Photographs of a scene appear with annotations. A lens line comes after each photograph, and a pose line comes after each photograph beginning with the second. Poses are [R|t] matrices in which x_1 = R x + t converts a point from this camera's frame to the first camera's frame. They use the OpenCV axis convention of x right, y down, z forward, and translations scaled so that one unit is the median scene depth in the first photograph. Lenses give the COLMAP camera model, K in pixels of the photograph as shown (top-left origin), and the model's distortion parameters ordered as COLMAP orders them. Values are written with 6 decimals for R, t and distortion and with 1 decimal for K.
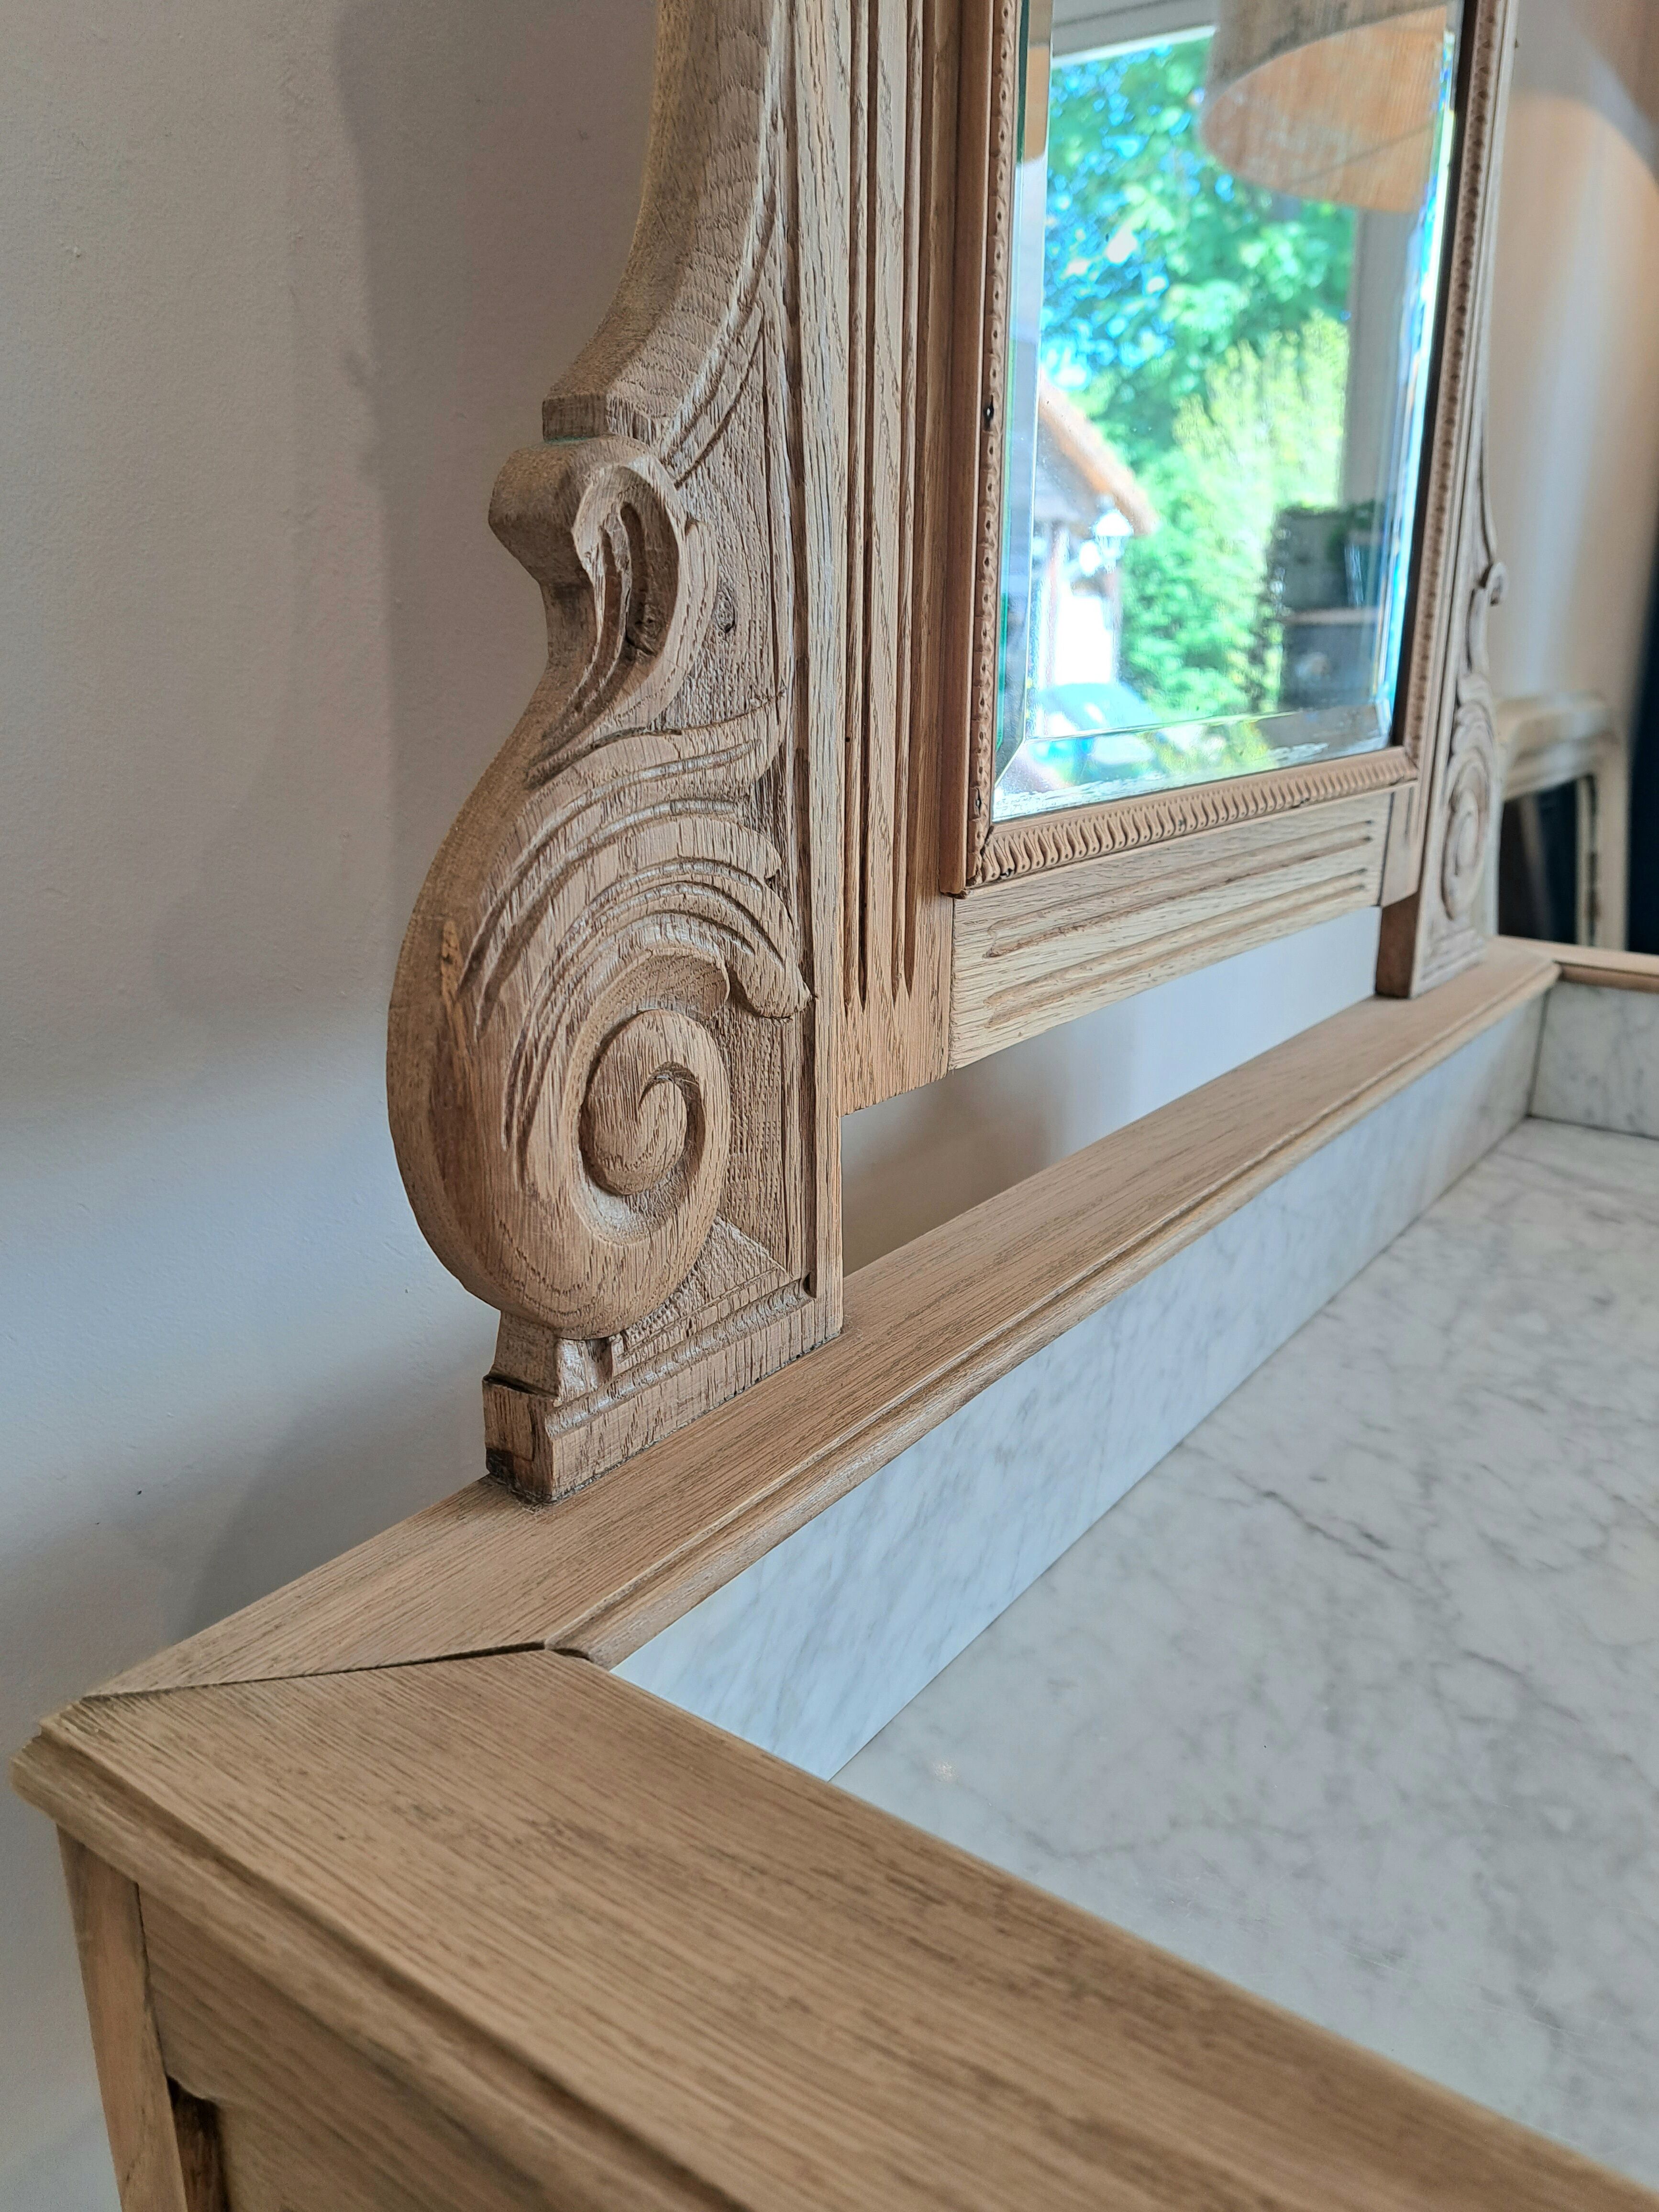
lens RADIAL K [[1585.2, 0, 814.8], [0, 1585.2, 1115.9], [0, 0, 1]] dist [0.079232, -0.084340]
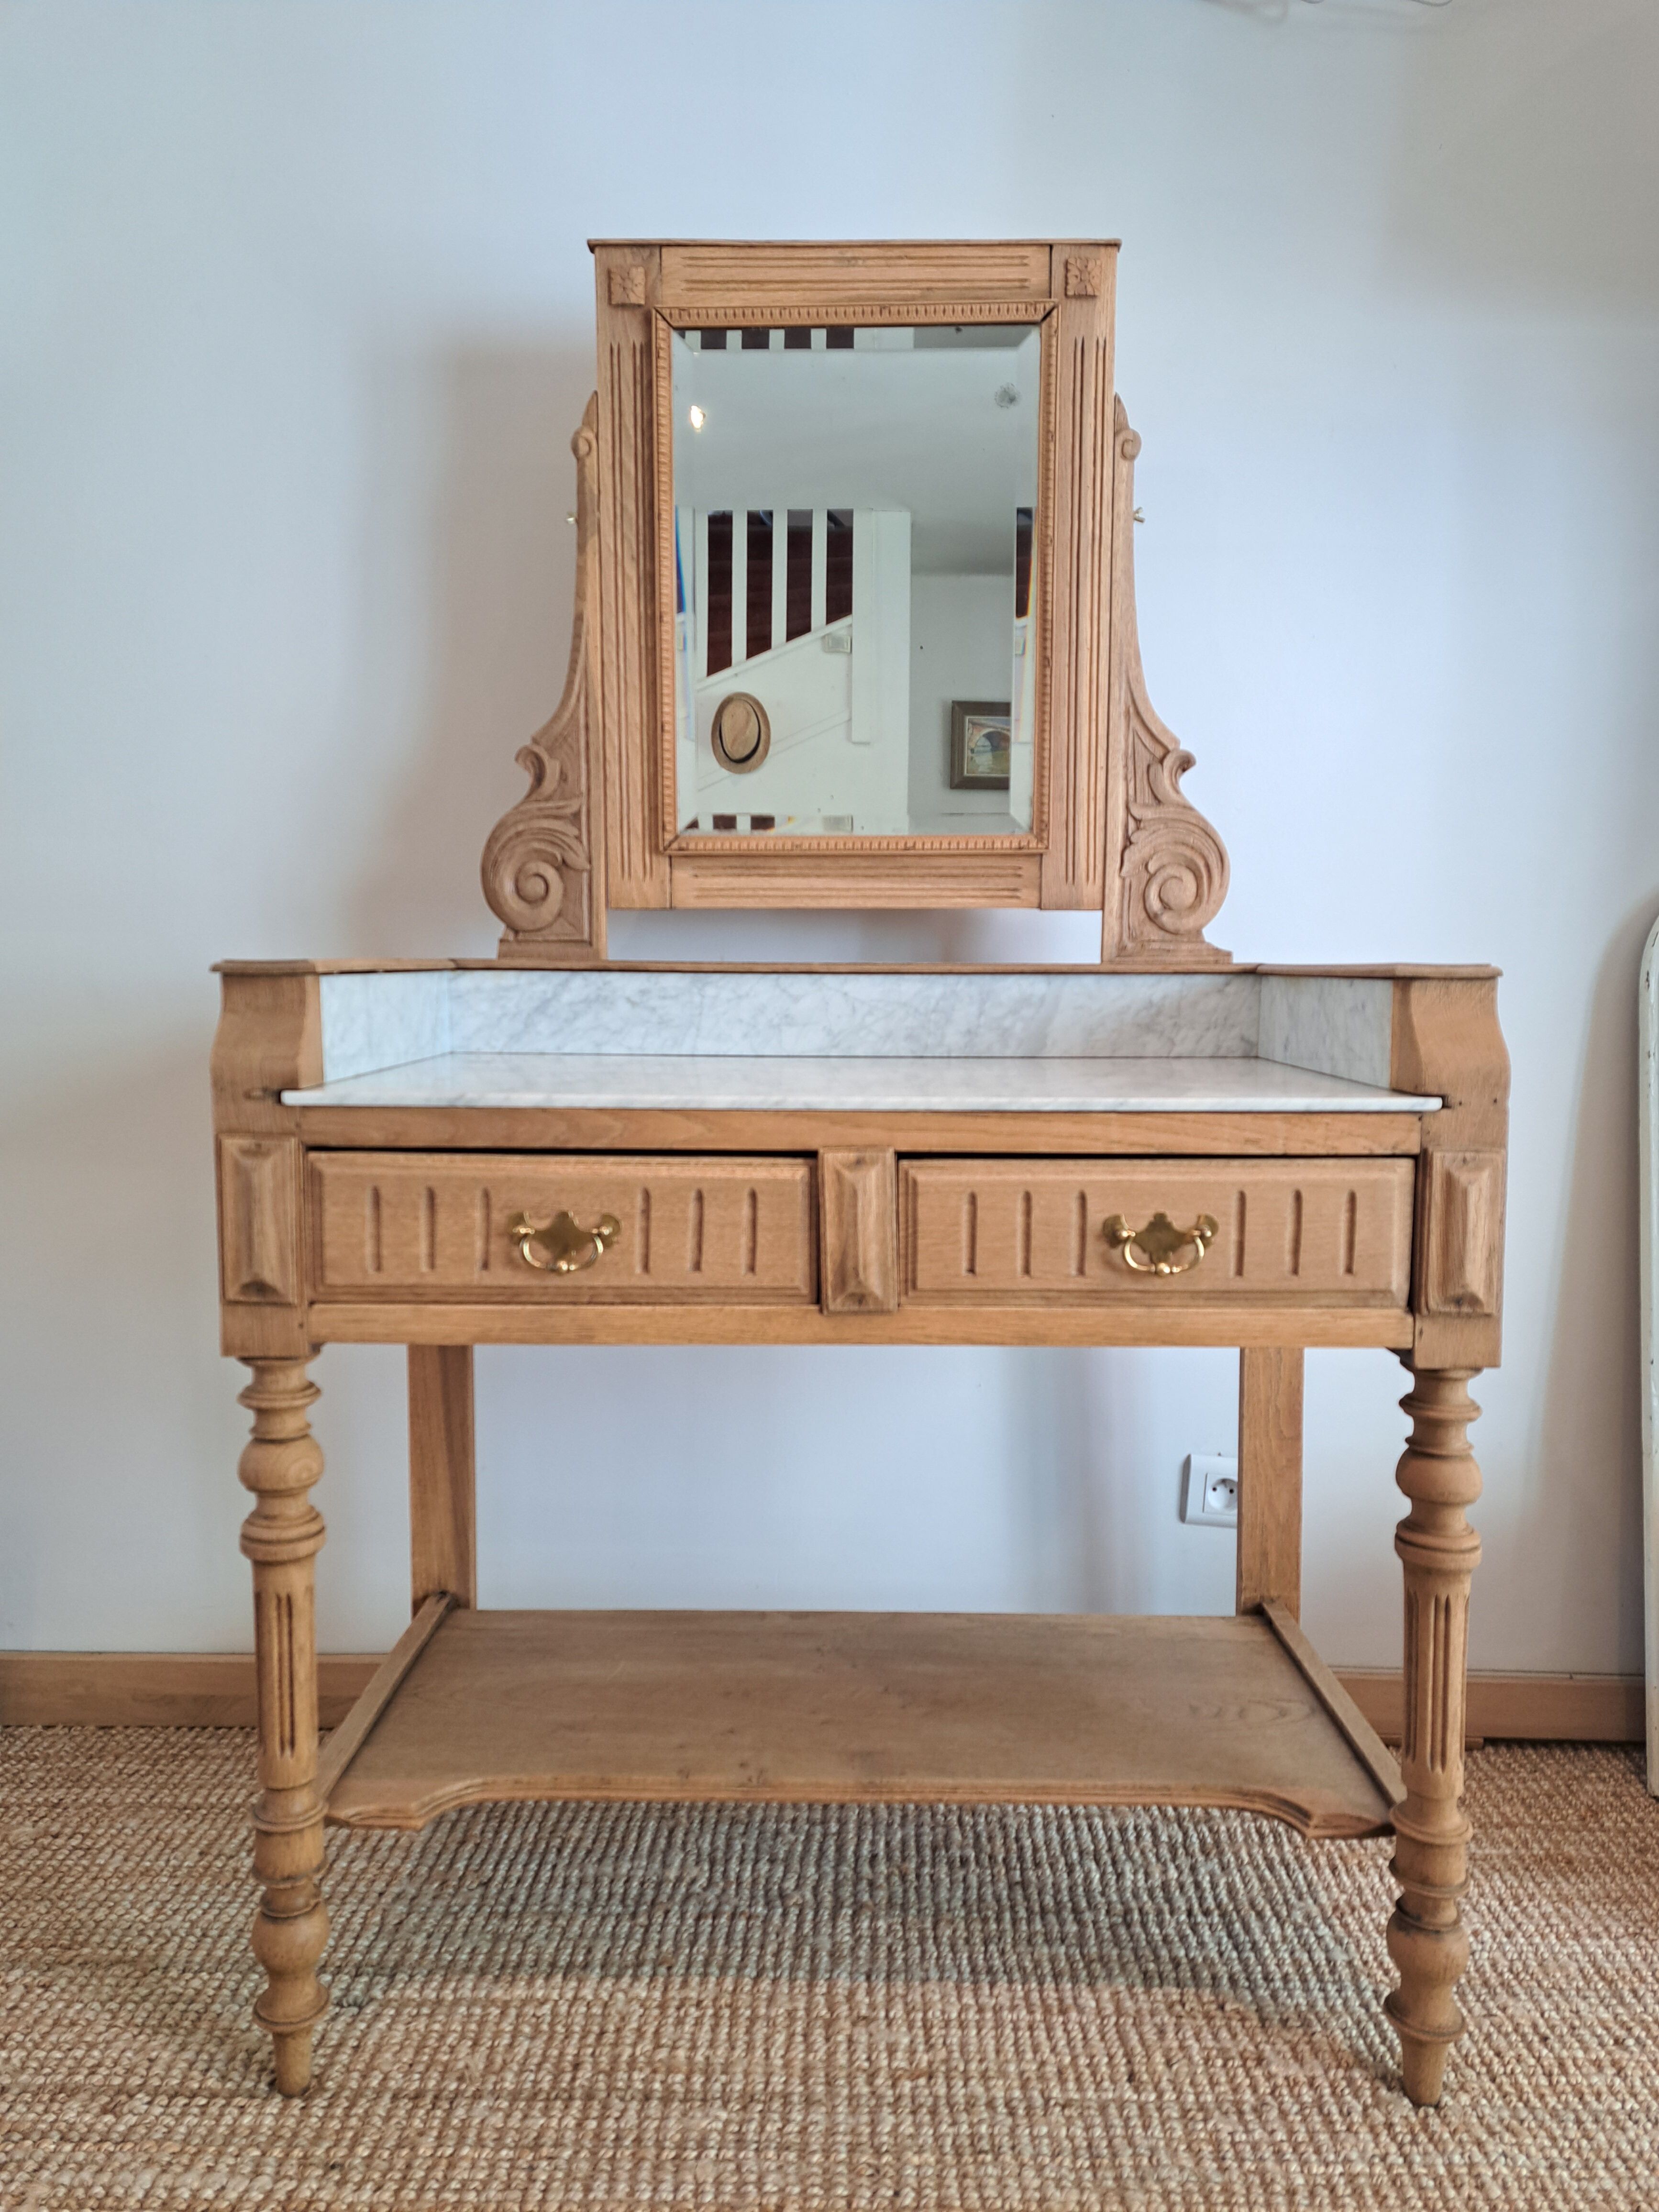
lens RADIAL K [[1574.3, 0, 839.2], [0, 1574.3, 1130.1], [0, 0, 1]] dist [0.095130, -0.092096]
pose [[0.583132, 0.081388, -0.808290, 3.981791], [-0.238077, 0.968404, -0.074247, 0.780232], [0.776709, 0.235731, 0.584084, -0.770505]]
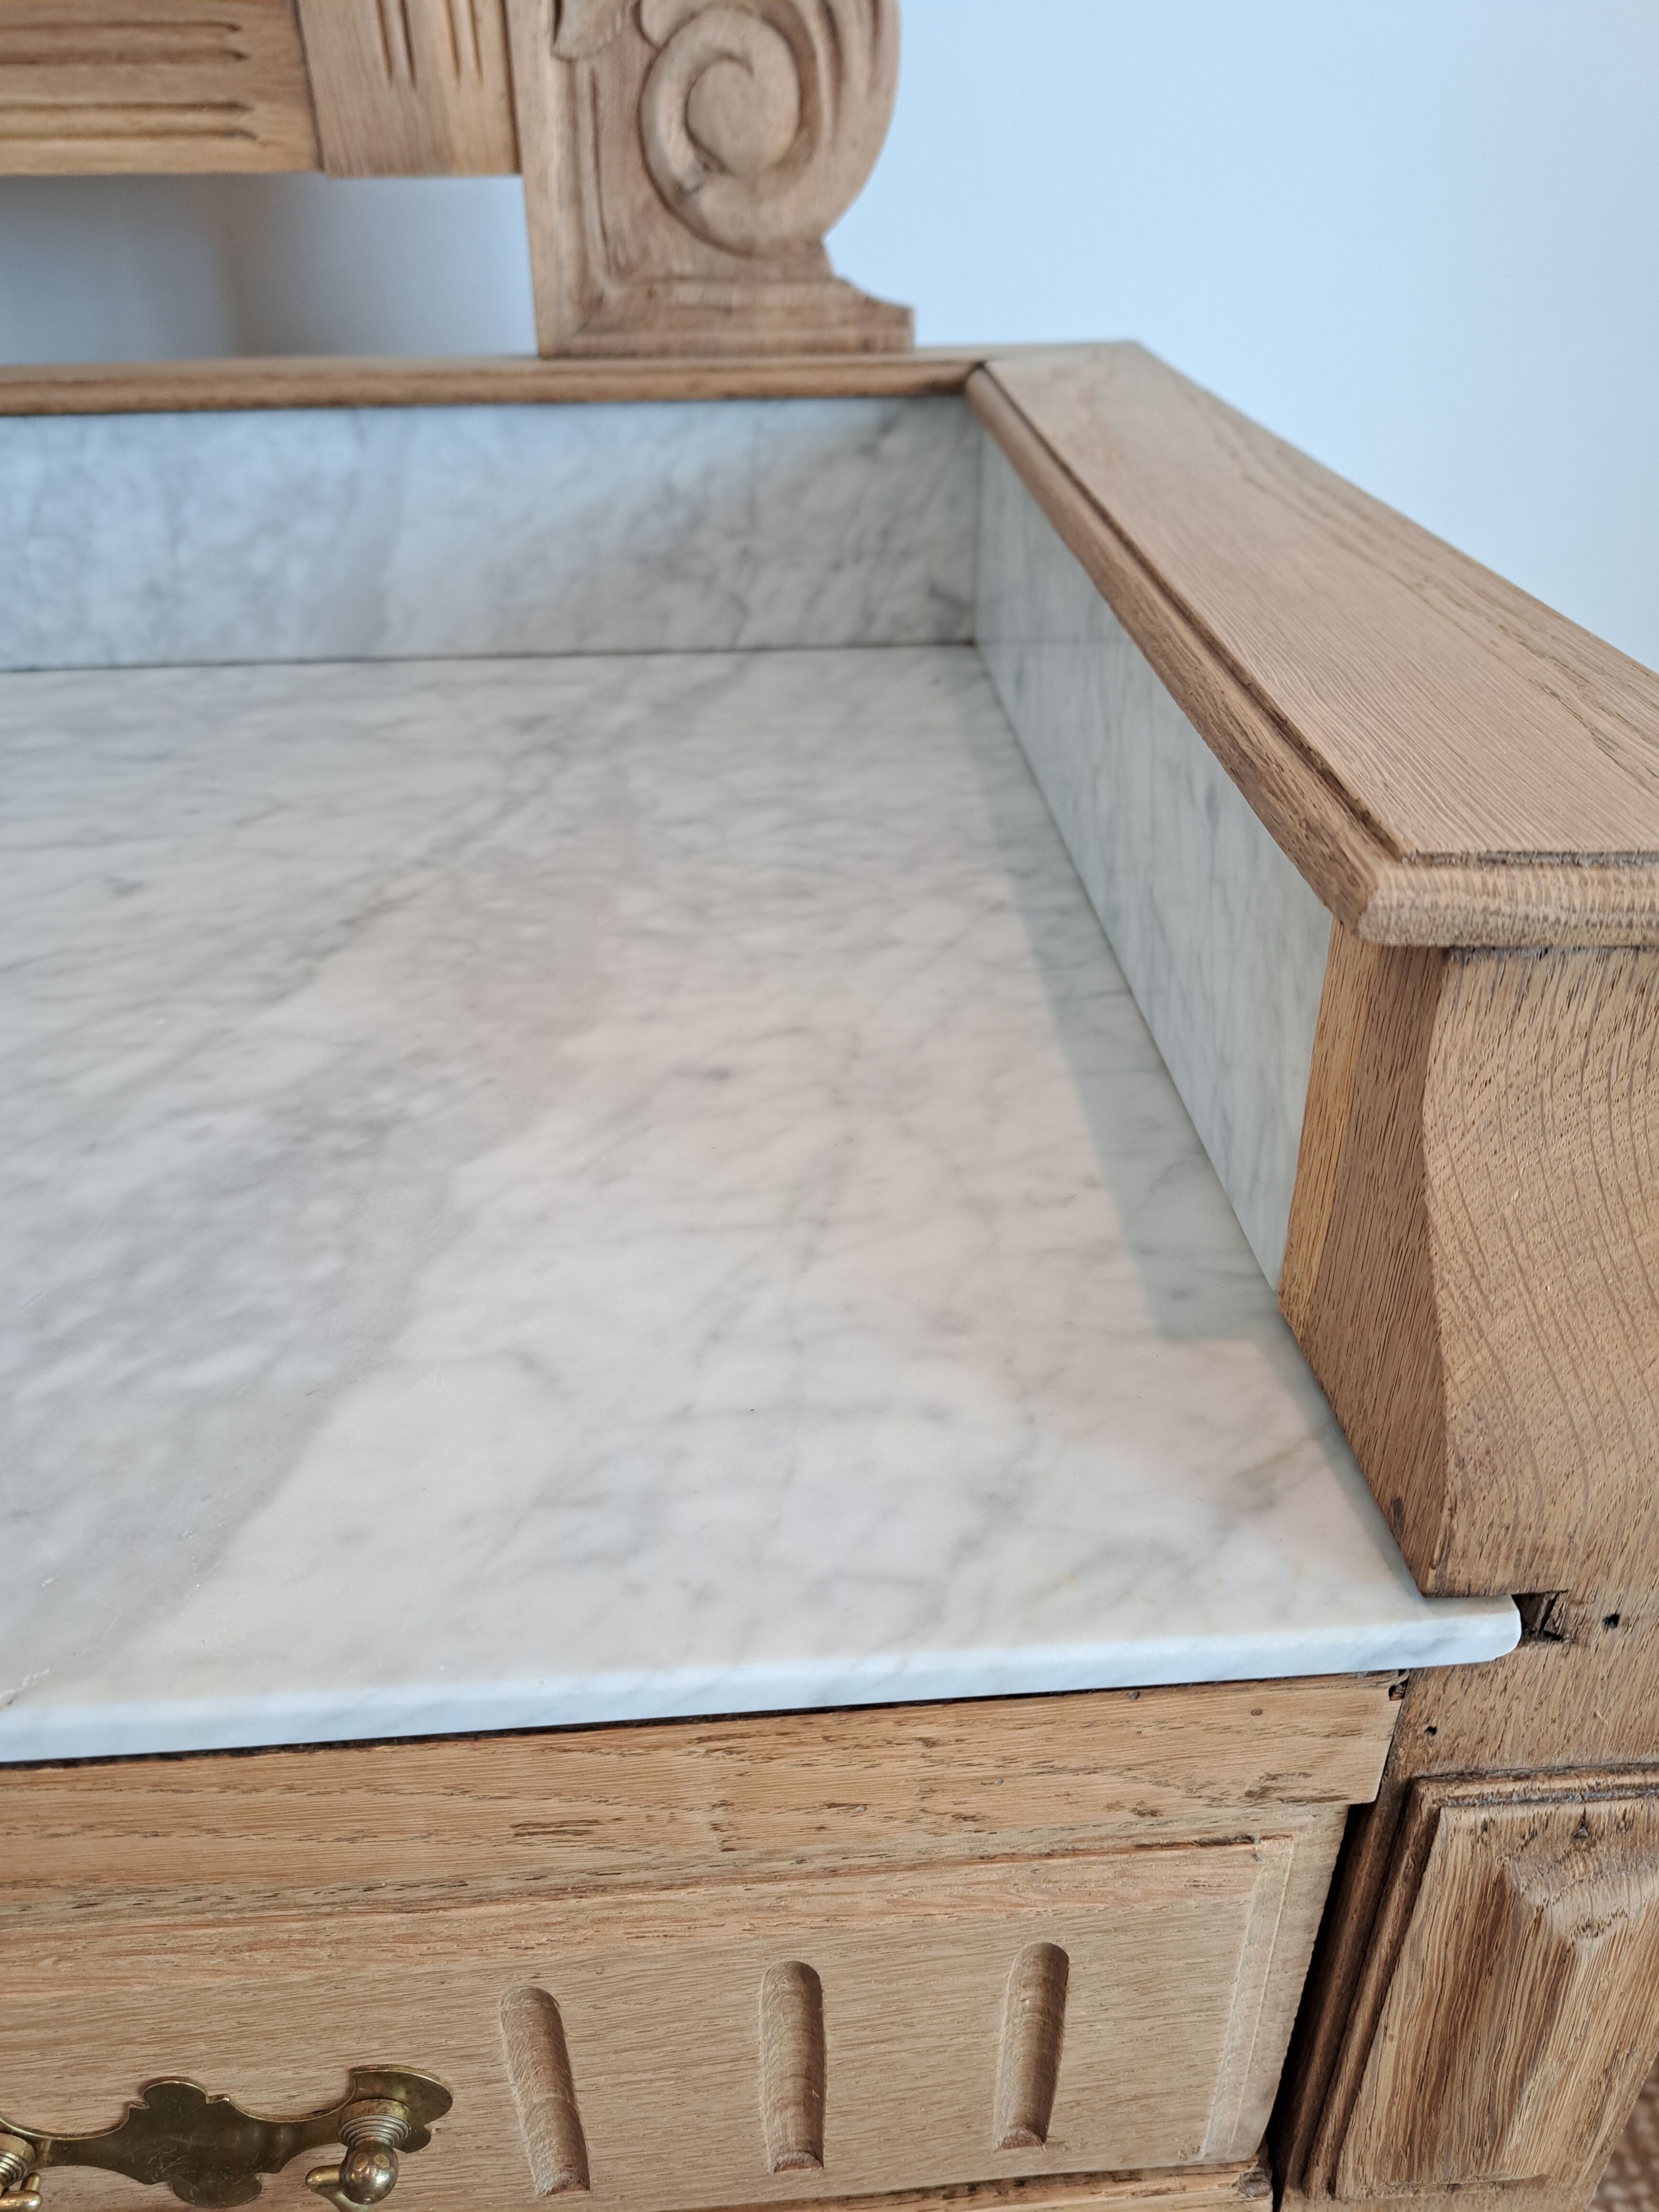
lens RADIAL K [[1642.5, 0, 854.7], [0, 1642.5, 1124.0], [0, 0, 1]] dist [0.041844, -0.061347]
pose [[0.644173, 0.395676, -0.654585, 2.333026], [-0.208684, 0.914250, 0.347271, -0.105450], [0.735862, -0.087102, 0.671507, 1.351785]]
